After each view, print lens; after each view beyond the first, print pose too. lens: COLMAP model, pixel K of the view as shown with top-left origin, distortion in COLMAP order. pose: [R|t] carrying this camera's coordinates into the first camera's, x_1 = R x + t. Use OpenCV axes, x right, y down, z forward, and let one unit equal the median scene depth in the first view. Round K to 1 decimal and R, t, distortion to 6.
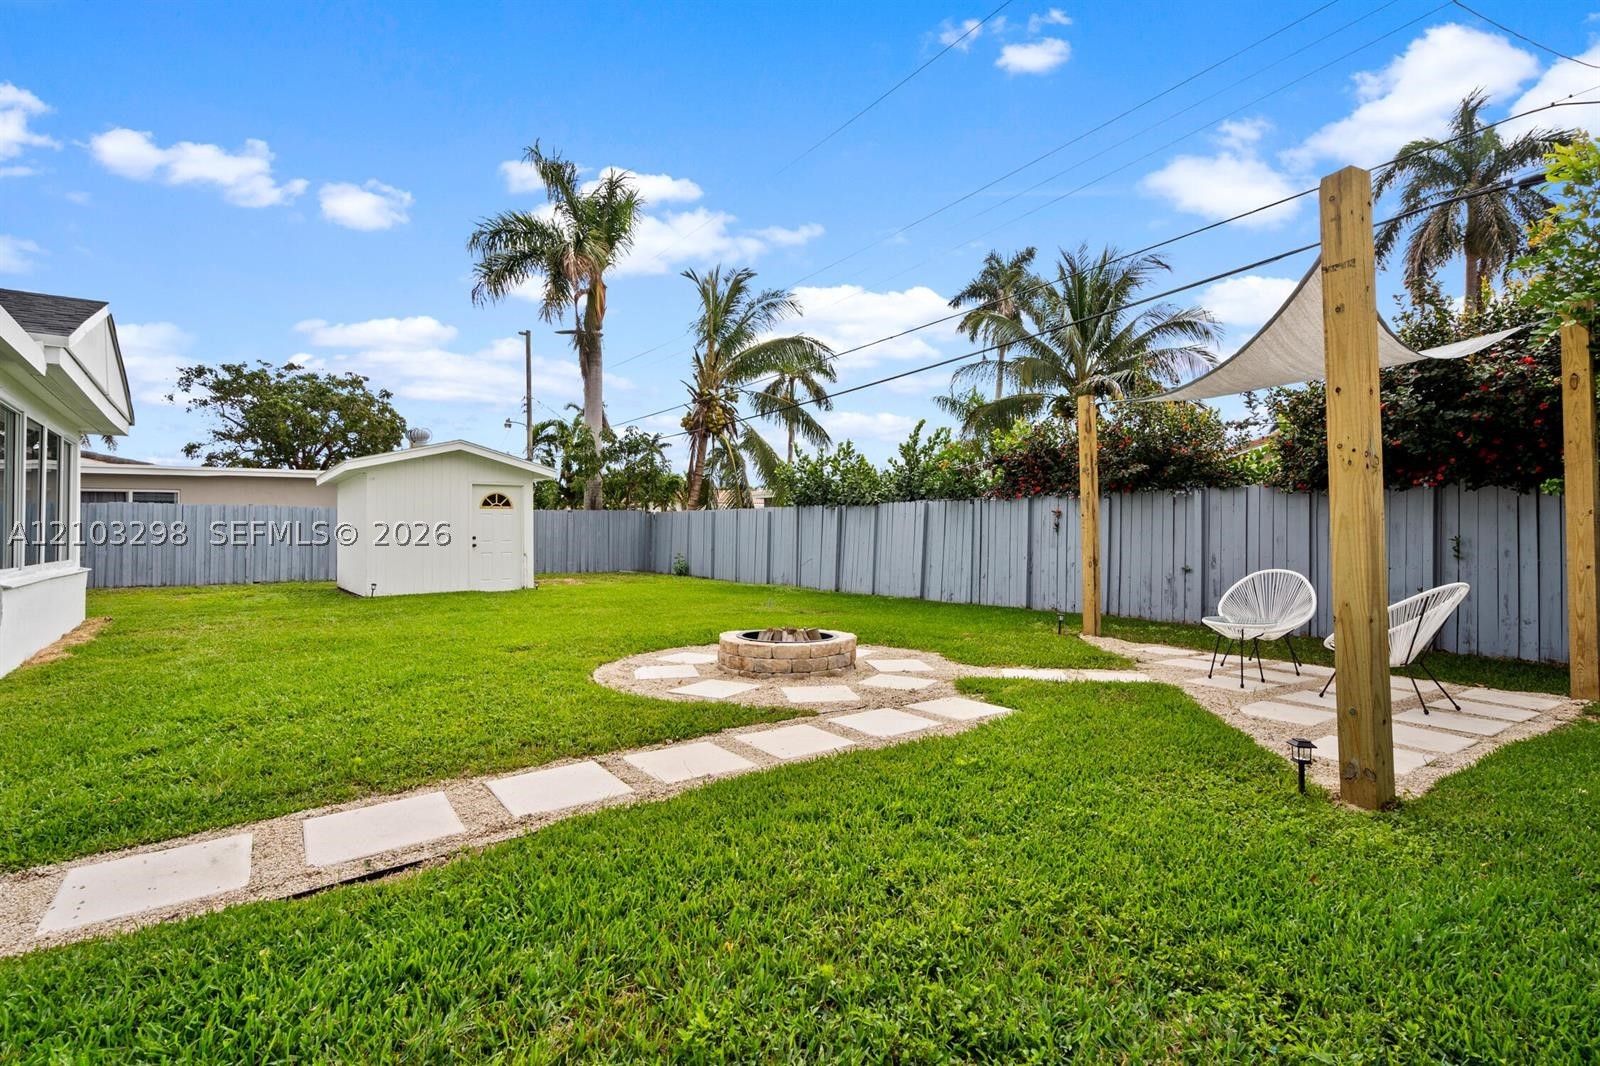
lens RADIAL K [[742.5, 0, 796.1], [0, 742.5, 533.2], [0, 0, 1]] dist [-0.000411, 0.000792]
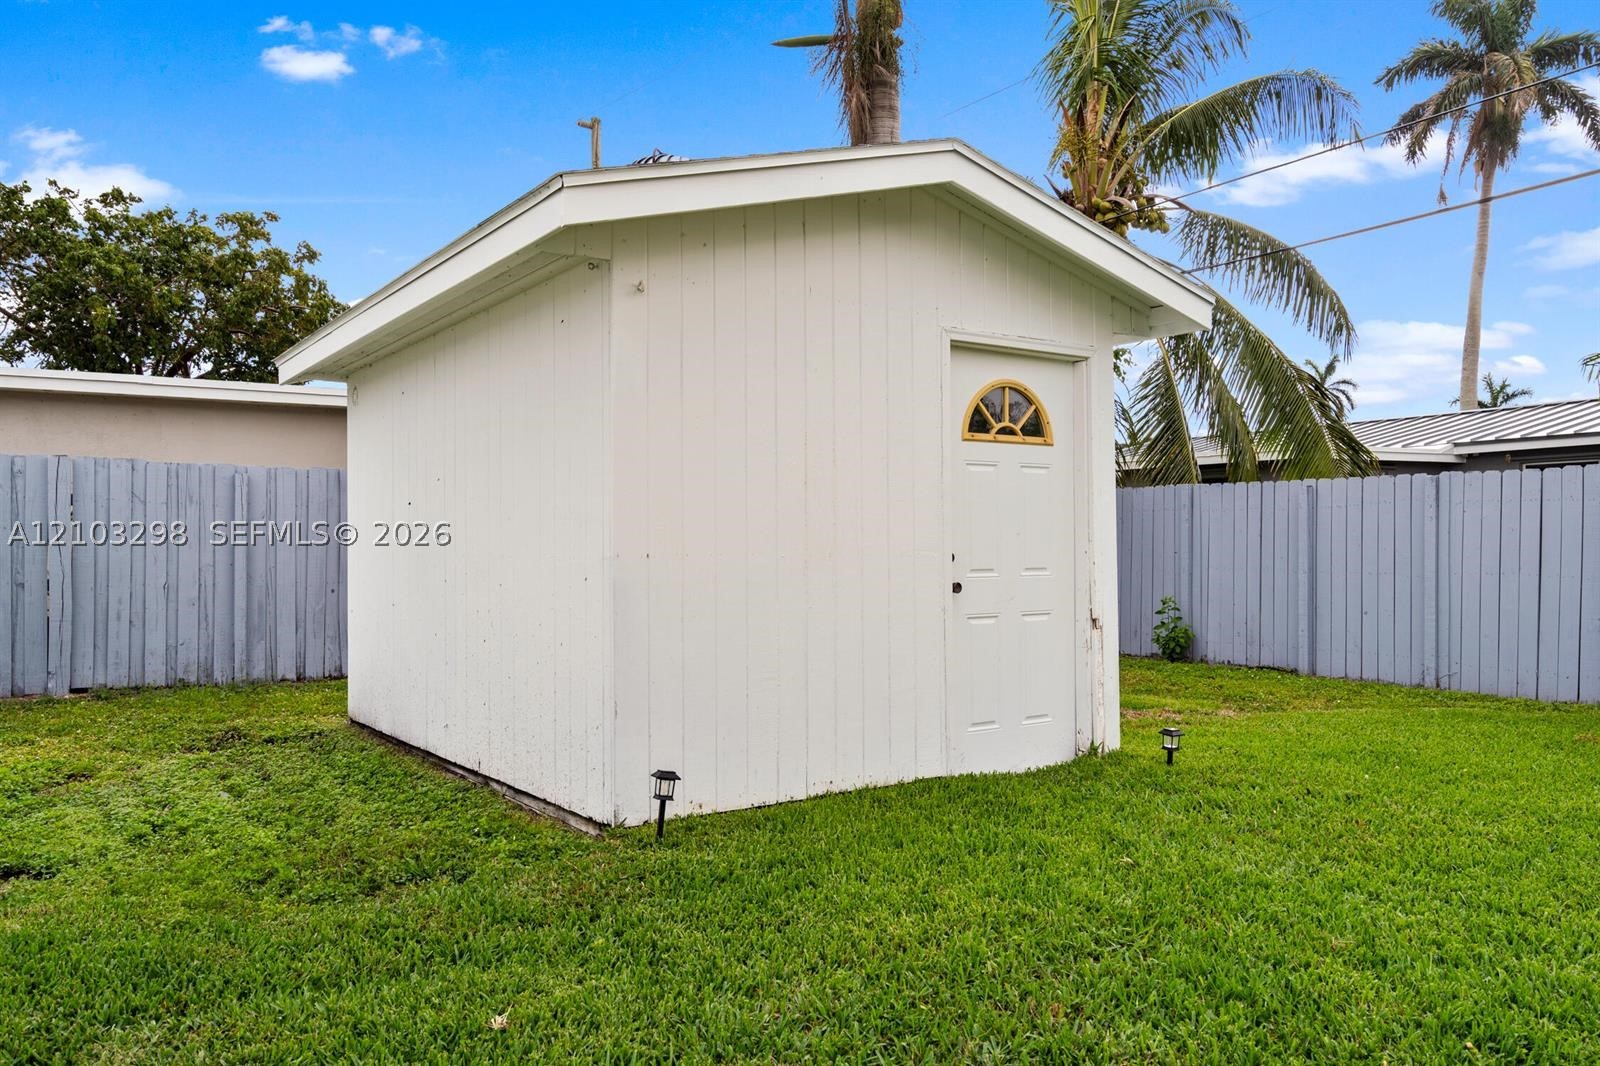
lens RADIAL K [[1184.9, 0, 800.0], [0, 1184.9, 533.0], [0, 0, 1]] dist [0.001947, 0.001491]
pose [[0.998585, -0.001013, -0.053174, -0.201502], [0.000624, 0.999973, -0.007330, 0.000196], [0.053180, 0.007286, 0.998558, 0.261624]]
